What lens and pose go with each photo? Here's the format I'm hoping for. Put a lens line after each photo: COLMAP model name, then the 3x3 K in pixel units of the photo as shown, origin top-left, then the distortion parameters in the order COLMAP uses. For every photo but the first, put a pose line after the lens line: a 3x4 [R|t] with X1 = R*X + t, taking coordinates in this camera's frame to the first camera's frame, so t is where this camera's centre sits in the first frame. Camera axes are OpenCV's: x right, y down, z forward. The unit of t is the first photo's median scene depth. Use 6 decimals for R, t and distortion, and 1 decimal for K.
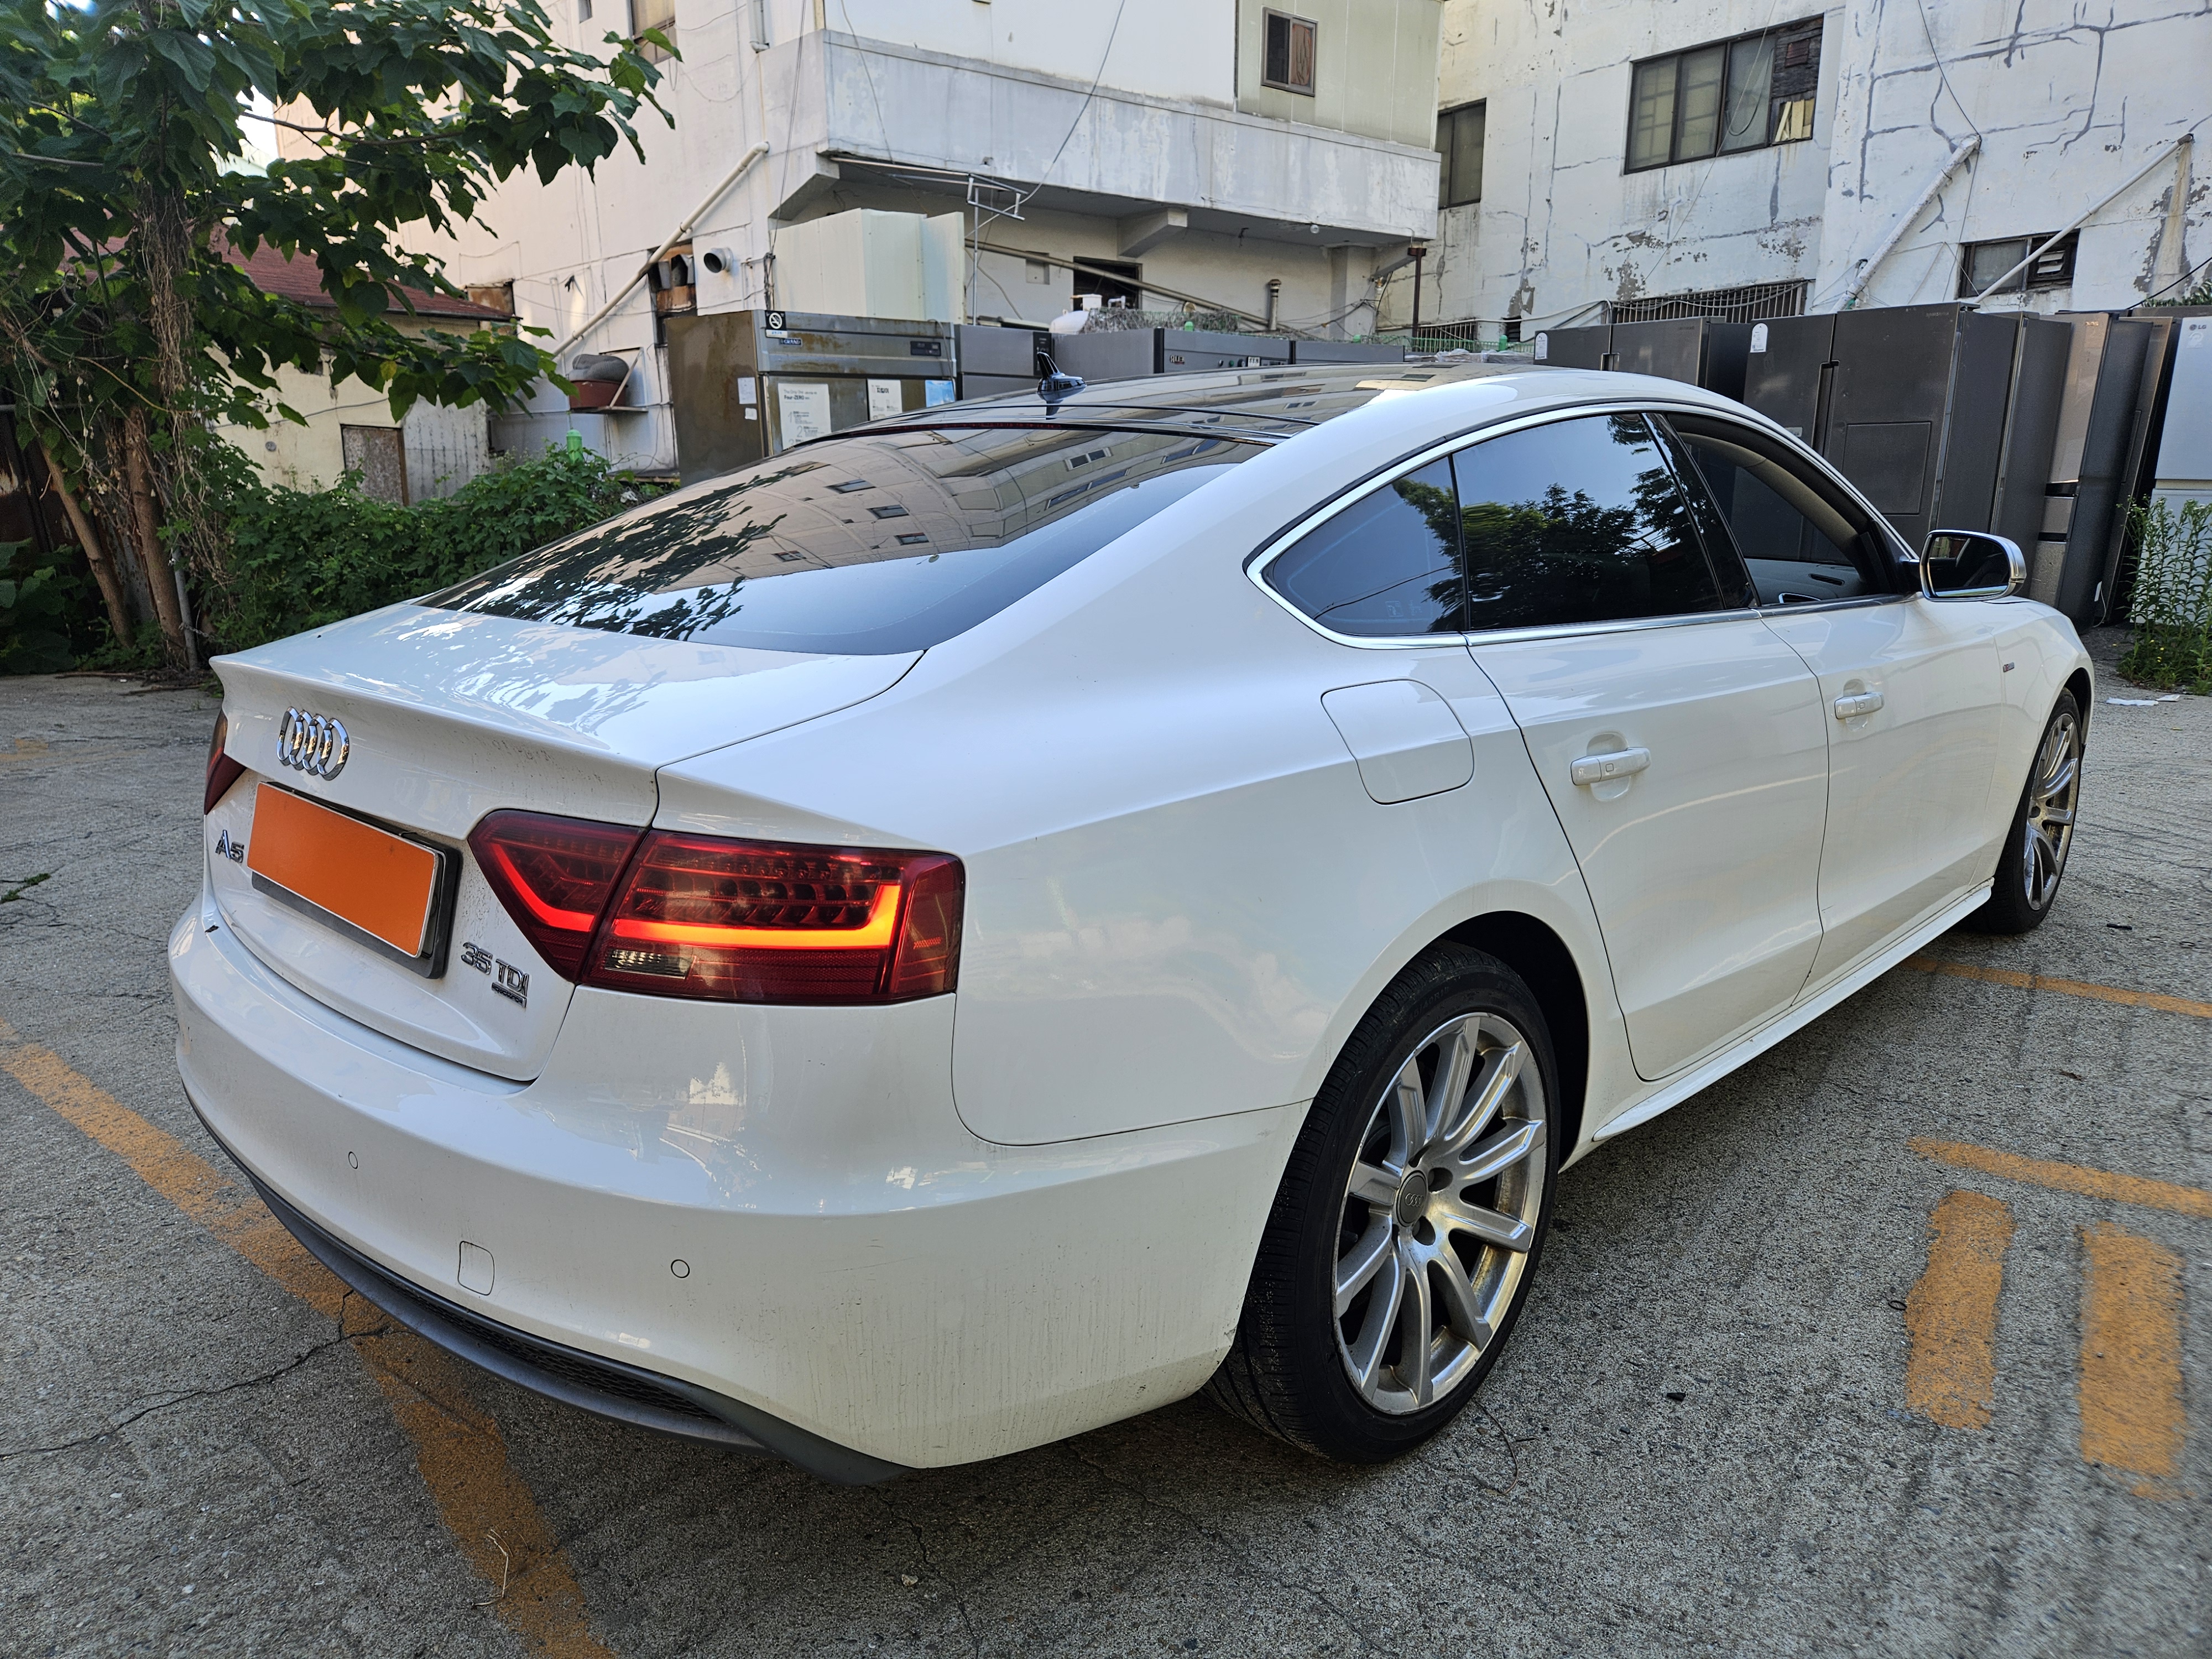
lens RADIAL K [[1495.6, 0, 1083.5], [0, 1495.6, 840.9], [0, 0, 1]] dist [0.060334, -0.048534]
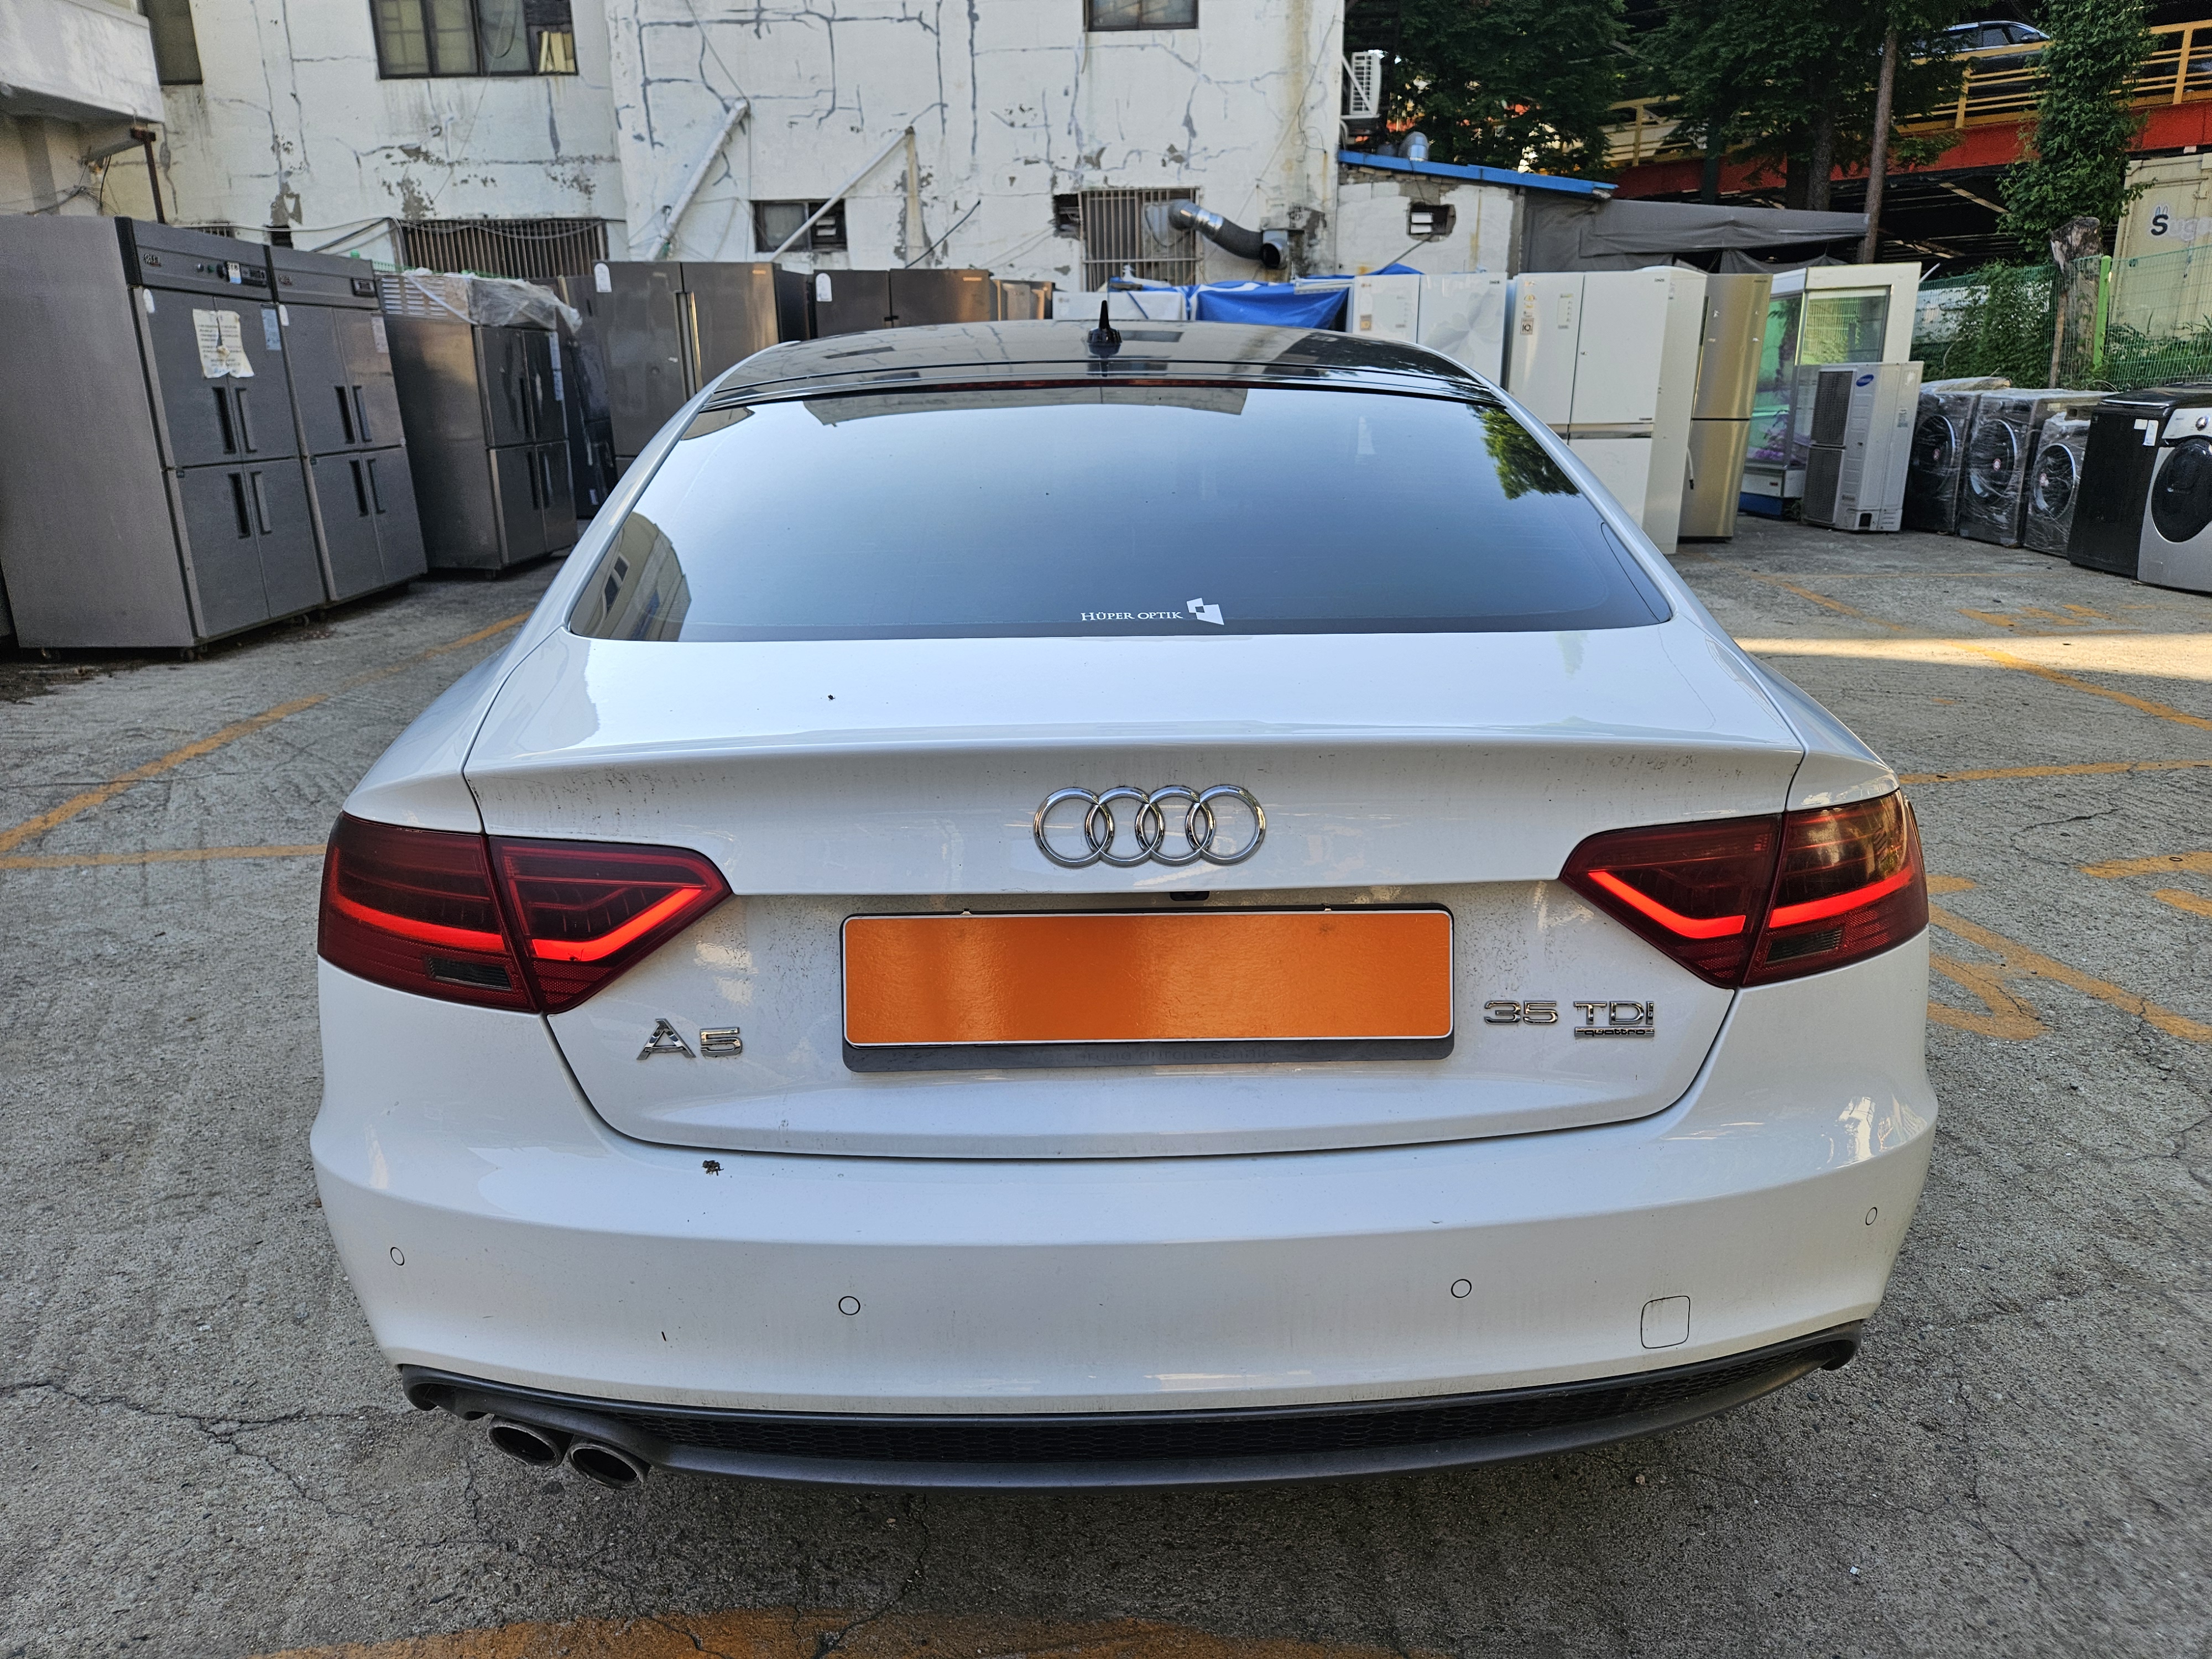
lens RADIAL K [[1495.6, 0, 1124.3], [0, 1495.6, 874.5], [0, 0, 1]] dist [0.060334, -0.048534]
pose [[0.686692, -0.212771, 0.695114, -0.093627], [0.169478, 0.976716, 0.131543, -0.012851], [-0.706917, 0.027477, 0.706762, 0.042914]]
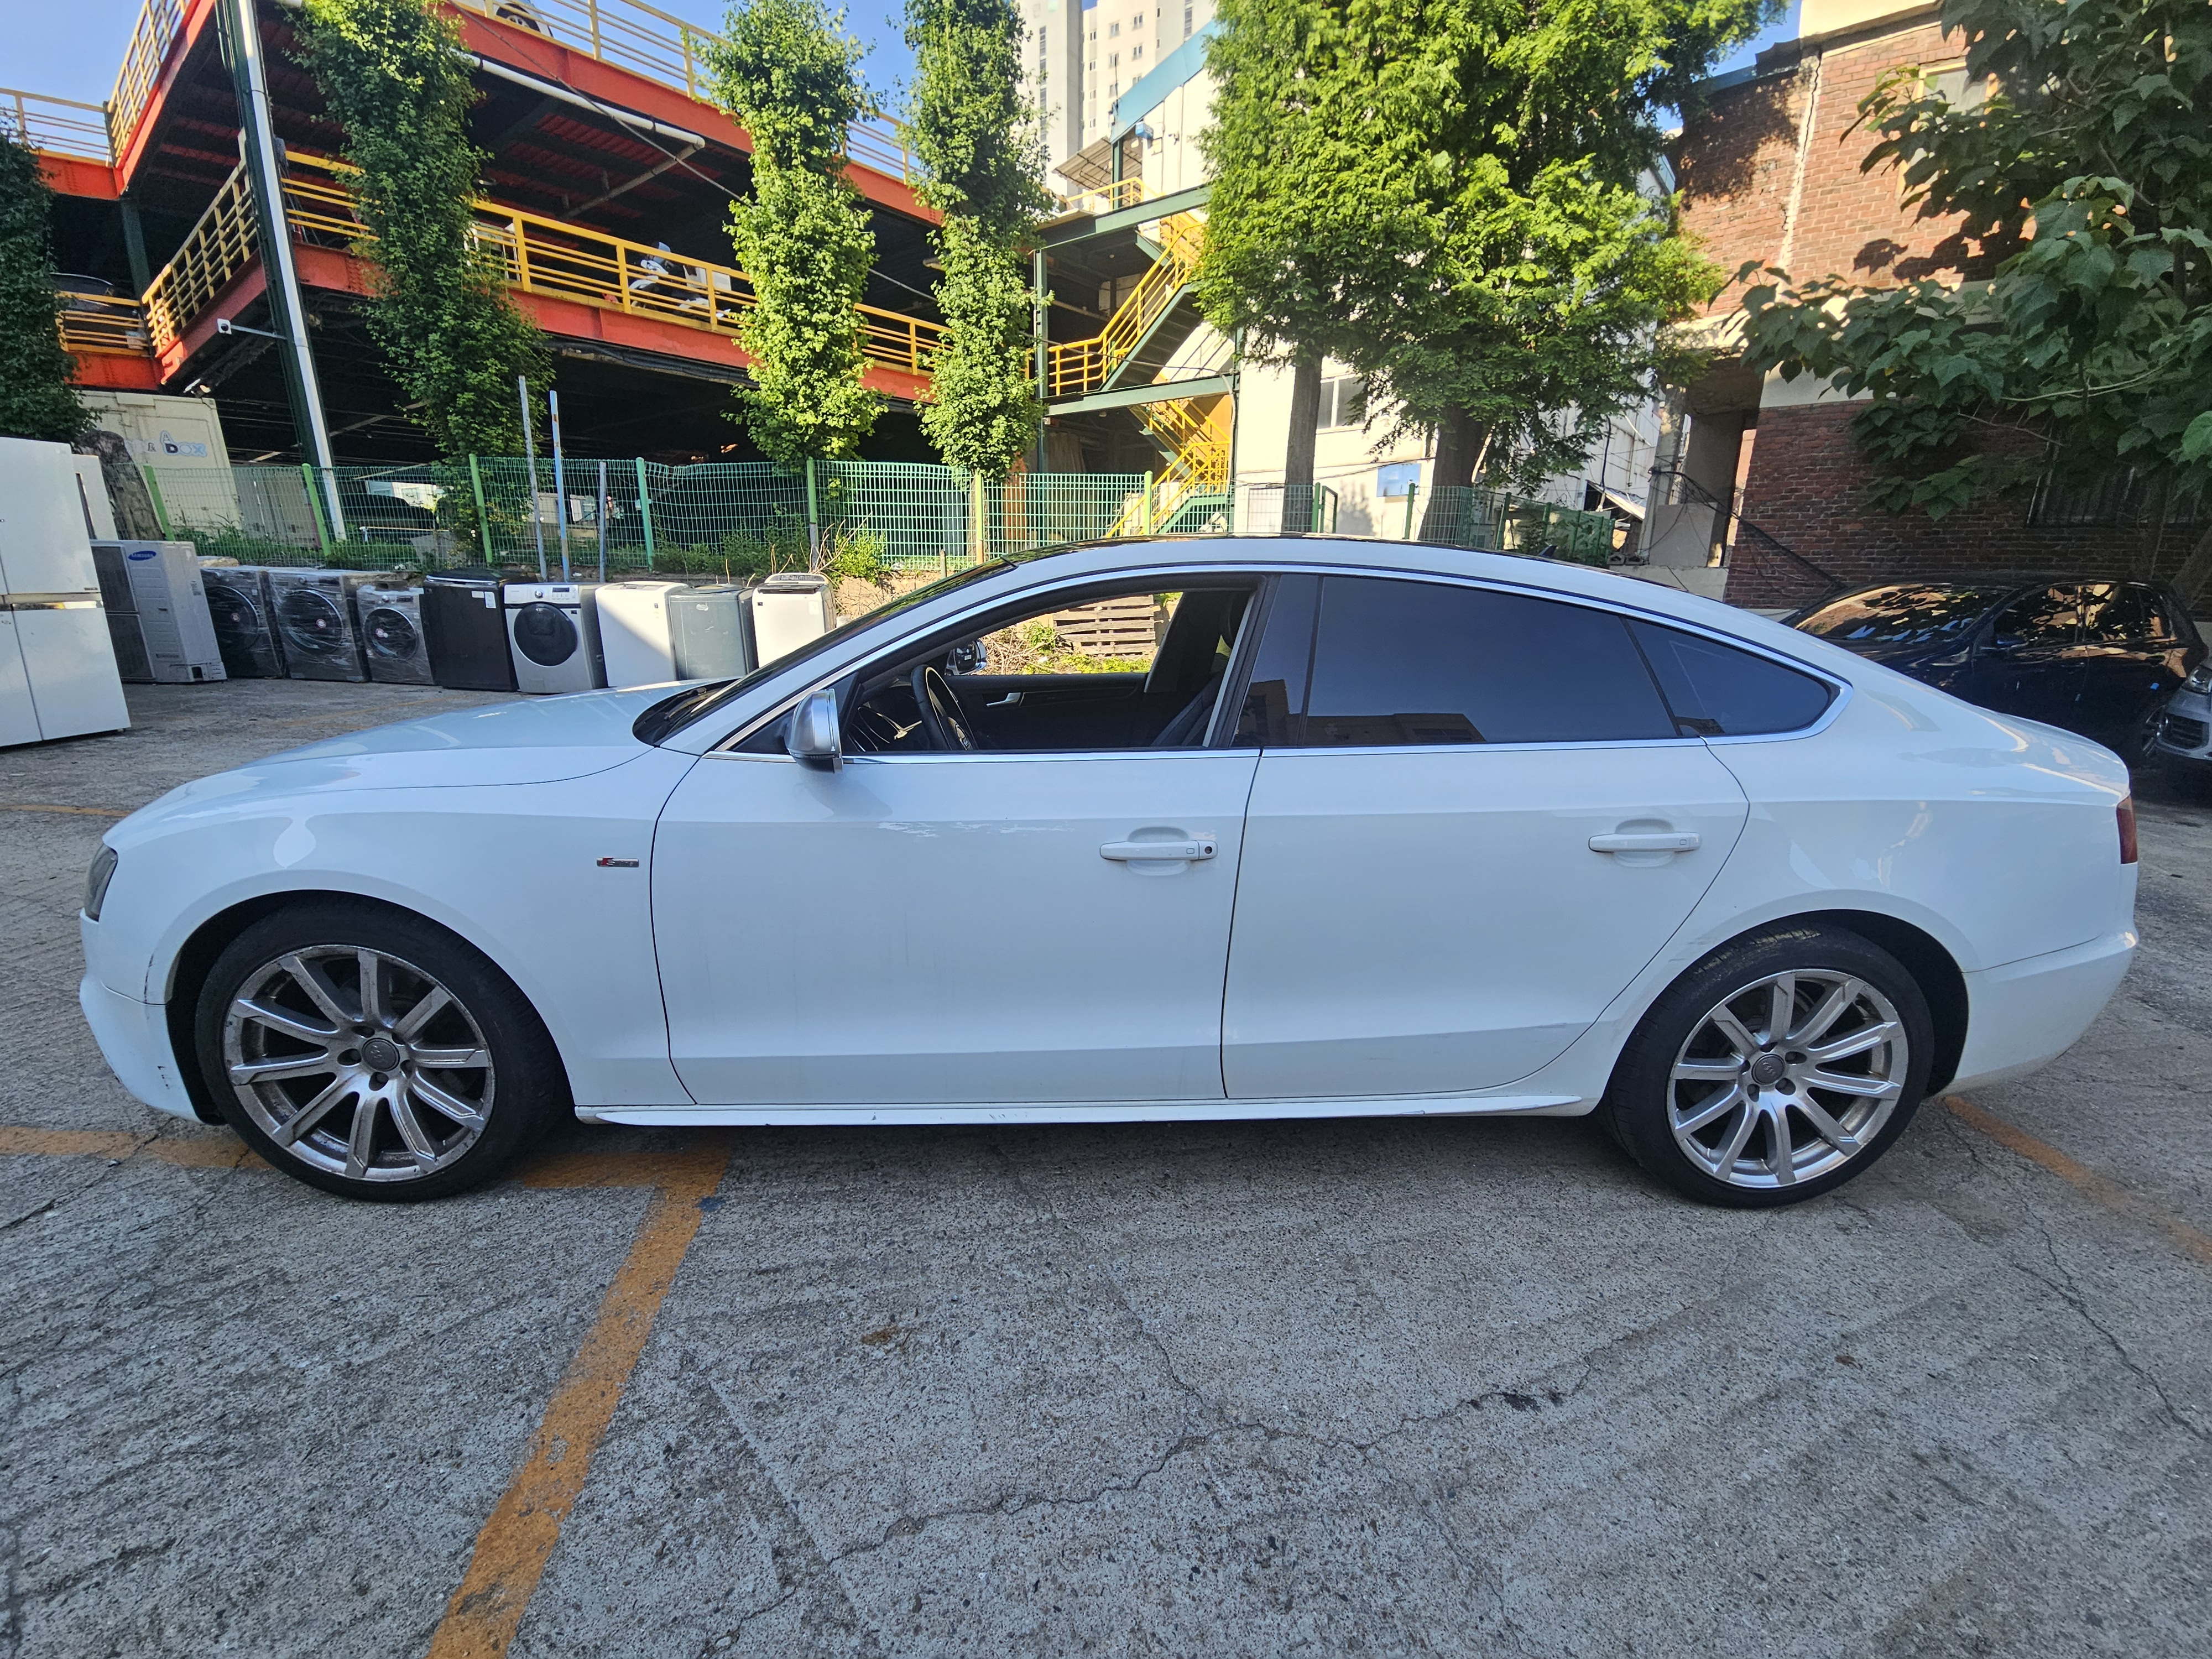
lens RADIAL K [[916.5, 0, 1107.6], [0, 916.5, 847.7], [0, 0, 1]] dist [0.001004, -0.001703]
pose [[-0.728271, -0.194888, 0.656994, -0.051276], [0.145784, 0.892705, 0.426408, -0.069416], [-0.669604, 0.406320, -0.621720, 0.273451]]
